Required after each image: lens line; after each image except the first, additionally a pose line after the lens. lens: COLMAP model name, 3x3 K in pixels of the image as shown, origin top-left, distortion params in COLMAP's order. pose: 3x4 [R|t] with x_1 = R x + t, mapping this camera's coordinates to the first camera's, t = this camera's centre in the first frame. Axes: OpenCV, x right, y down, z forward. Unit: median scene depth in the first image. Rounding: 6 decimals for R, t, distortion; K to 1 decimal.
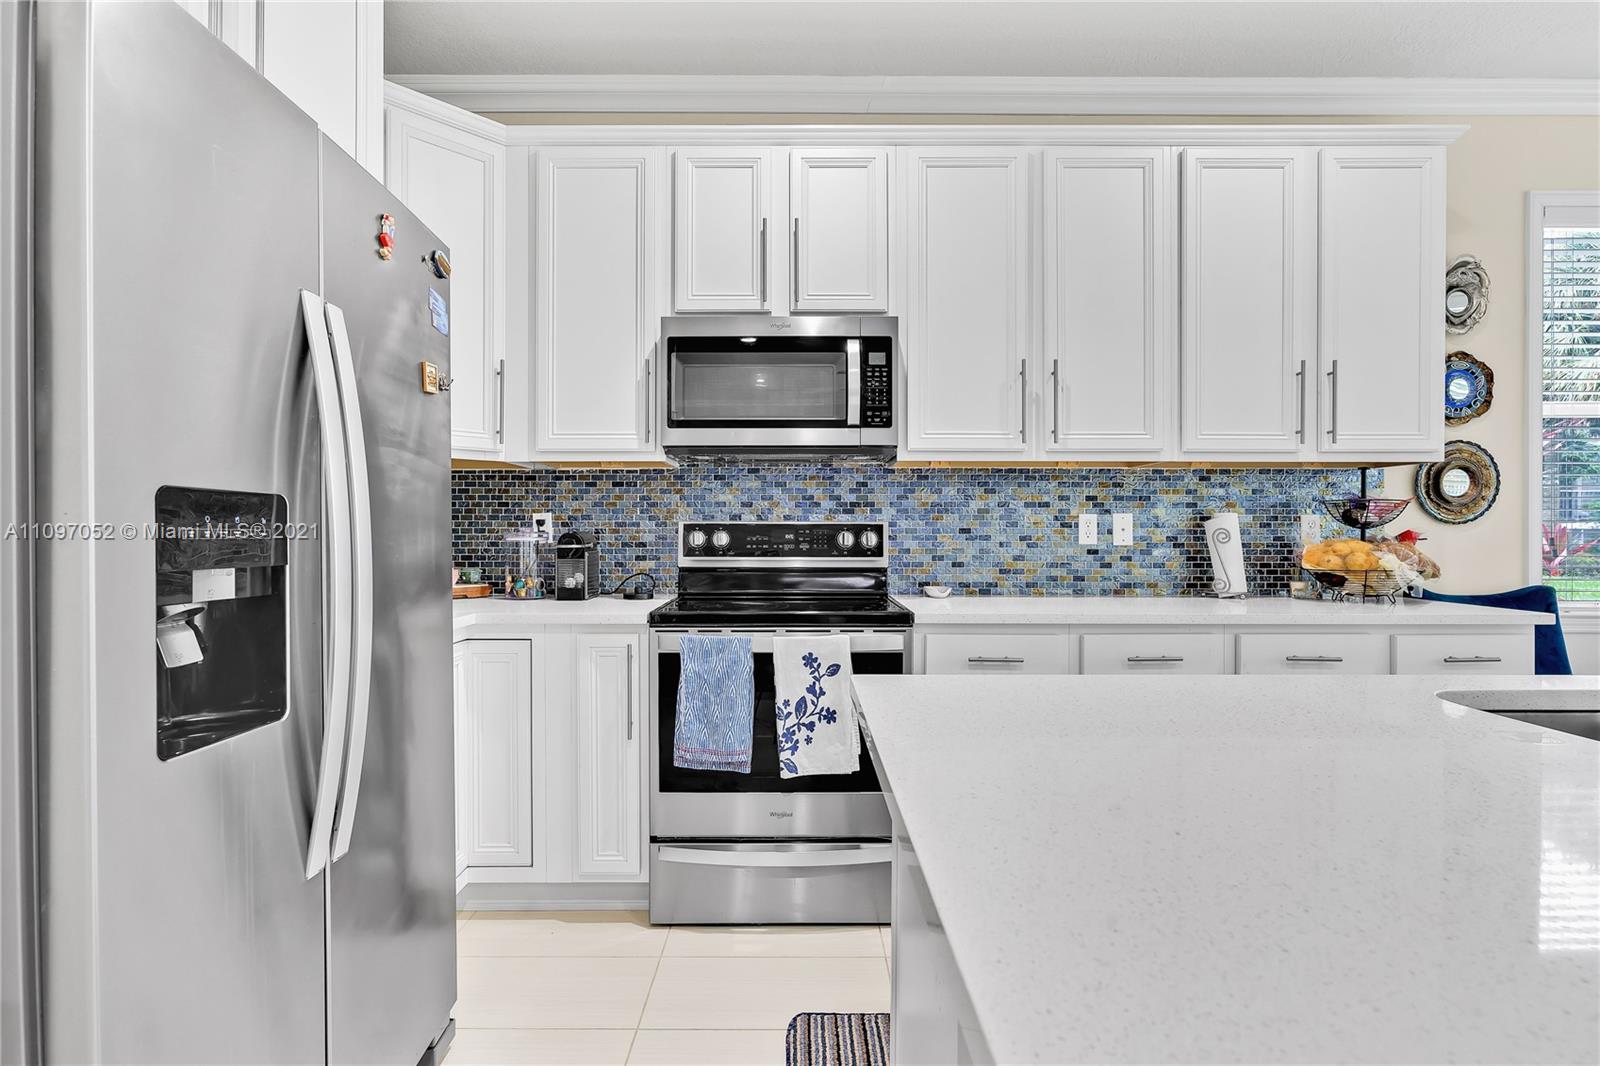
lens RADIAL K [[773.5, 0, 794.6], [0, 773.5, 530.0], [0, 0, 1]] dist [-0.015946, 0.010703]
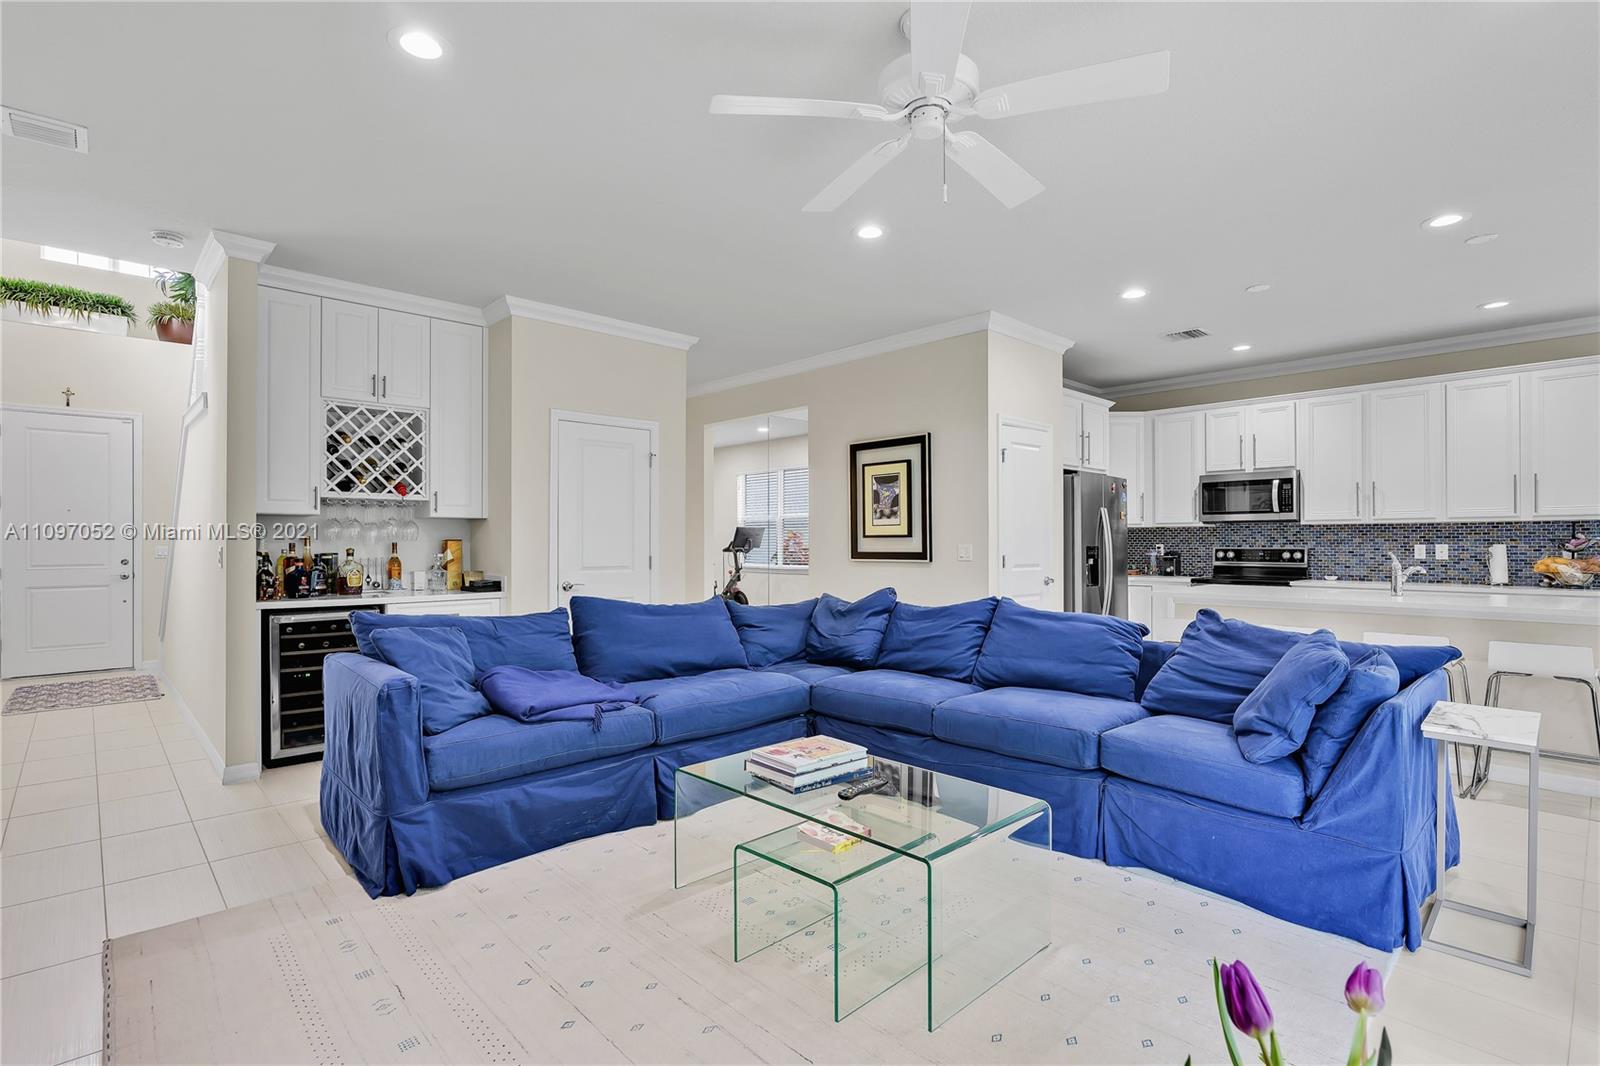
lens RADIAL K [[772.7, 0, 800.0], [0, 772.7, 533.0], [0, 0, 1]] dist [-0.018832, 0.014900]
pose [[0.687814, -0.010542, -0.725810, 0.766039], [0.001449, 0.999912, -0.013149, -0.028503], [0.725885, 0.007992, 0.687770, -1.765492]]
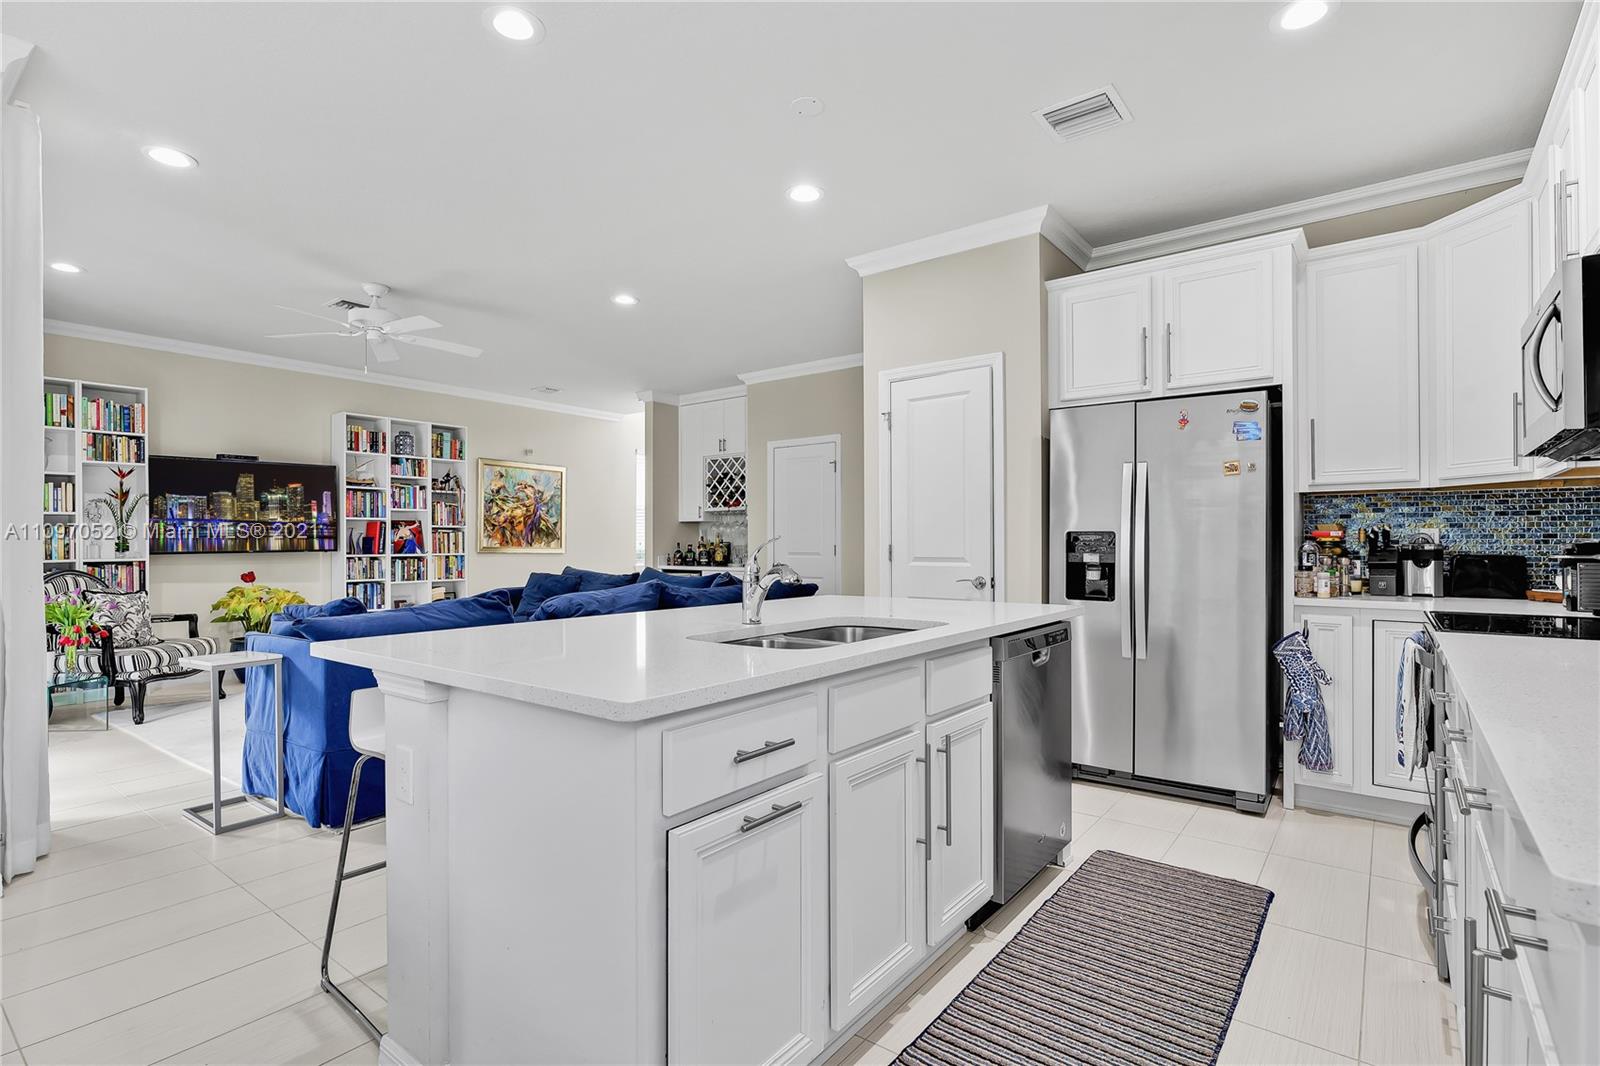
lens RADIAL K [[773.6, 0, 795.9], [0, 773.6, 536.3], [0, 0, 1]] dist [-0.015725, 0.009620]
pose [[-0.609414, -0.004498, -0.792840, 1.068571], [0.003442, 0.999959, -0.008319, -0.003246], [0.792845, -0.007799, -0.609374, 0.760248]]
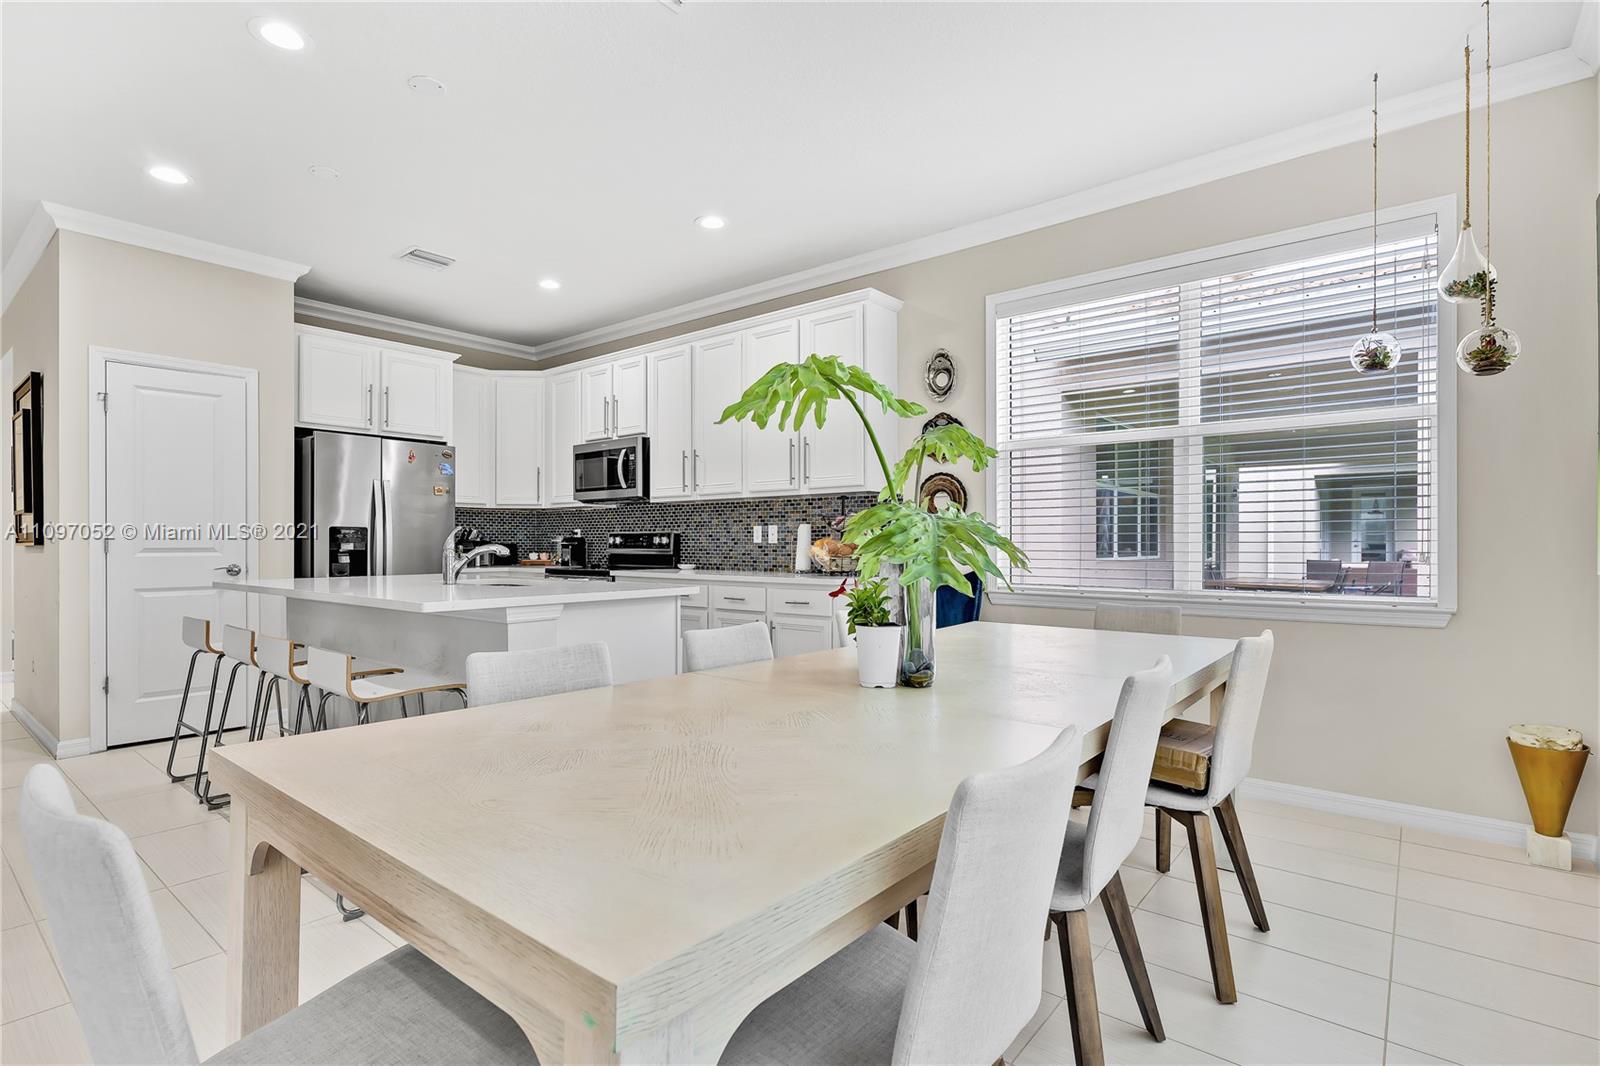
lens RADIAL K [[773.5, 0, 794.6], [0, 773.5, 530.0], [0, 0, 1]] dist [-0.015946, 0.010703]
pose [[0.773678, -0.012342, -0.633459, 1.632140], [0.002893, 0.999869, -0.015947, 0.018294], [0.633573, 0.010505, 0.773612, -0.345577]]
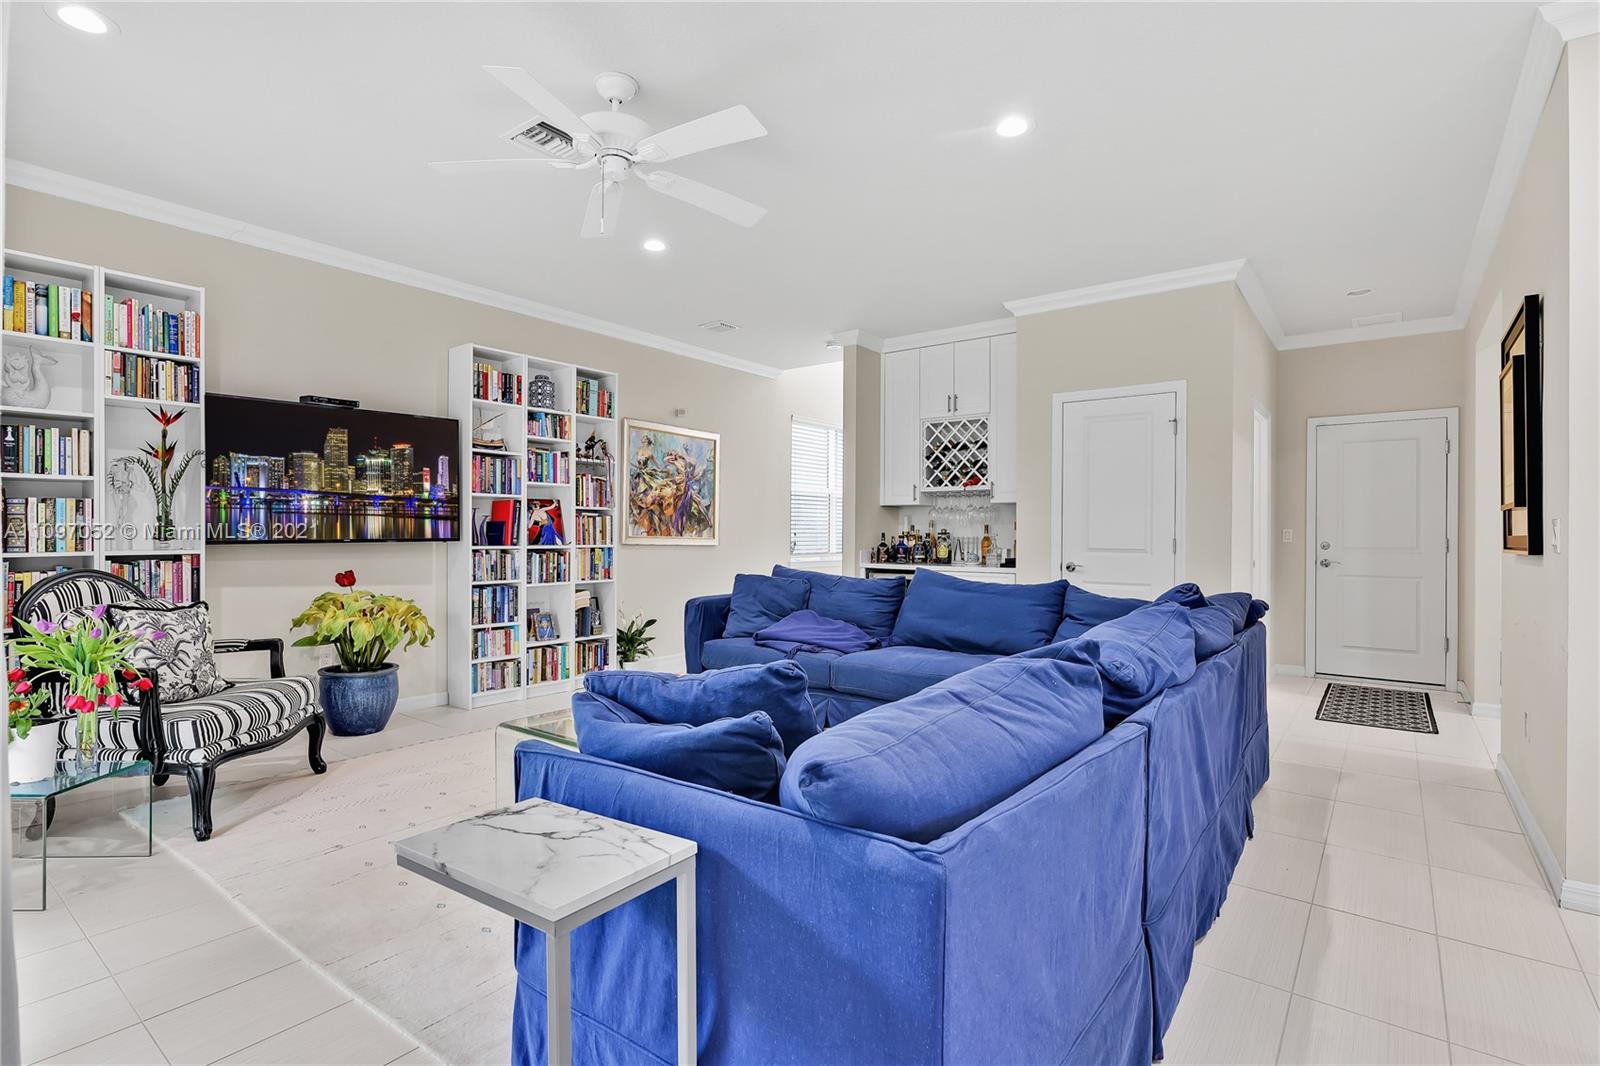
lens RADIAL K [[773.5, 0, 794.6], [0, 773.5, 530.0], [0, 0, 1]] dist [-0.015946, 0.010703]
pose [[-0.614737, -0.007064, -0.788701, 0.912444], [-0.005974, 0.999973, -0.004300, -0.002699], [0.788710, 0.002069, -0.614762, -0.264851]]
